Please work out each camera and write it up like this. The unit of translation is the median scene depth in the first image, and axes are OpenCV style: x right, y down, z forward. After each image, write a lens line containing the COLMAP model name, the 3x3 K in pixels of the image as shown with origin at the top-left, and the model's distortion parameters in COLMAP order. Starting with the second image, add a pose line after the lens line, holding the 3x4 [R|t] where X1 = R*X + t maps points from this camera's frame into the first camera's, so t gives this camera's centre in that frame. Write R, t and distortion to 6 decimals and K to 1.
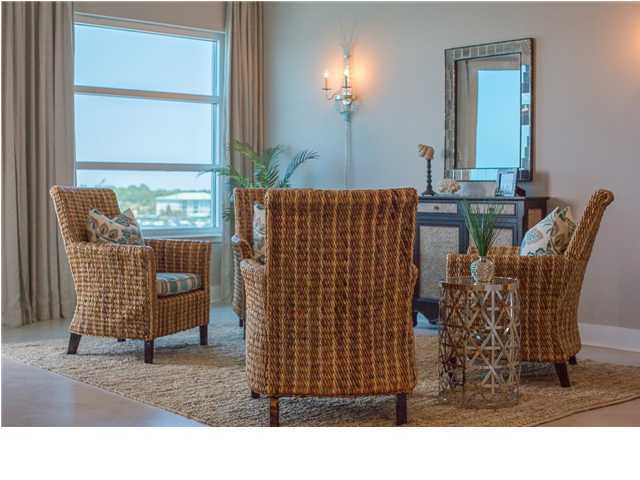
lens RADIAL K [[1054.7, 0, 320.0], [0, 1054.7, 240.0], [0, 0, 1]] dist [-0.021625, -0.023907]
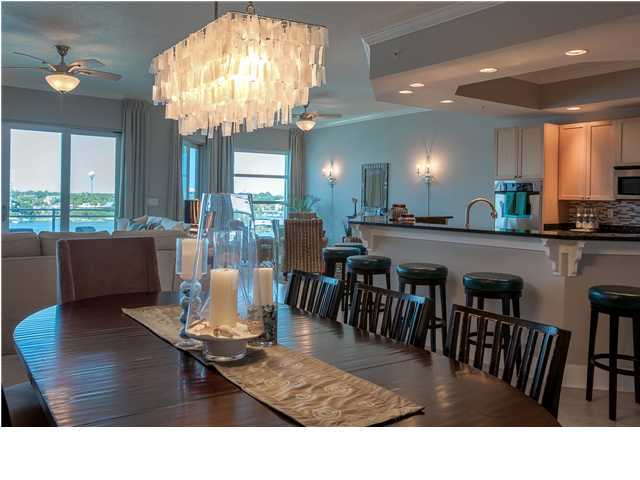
lens RADIAL K [[601.7, 0, 320.0], [0, 601.7, 240.0], [0, 0, 1]] dist [0.075015, 0.009038]
pose [[0.996772, 0.019359, -0.077919, 0.122756], [-0.017588, 0.999573, 0.023350, -0.011334], [0.078338, -0.021904, 0.996686, -0.584511]]
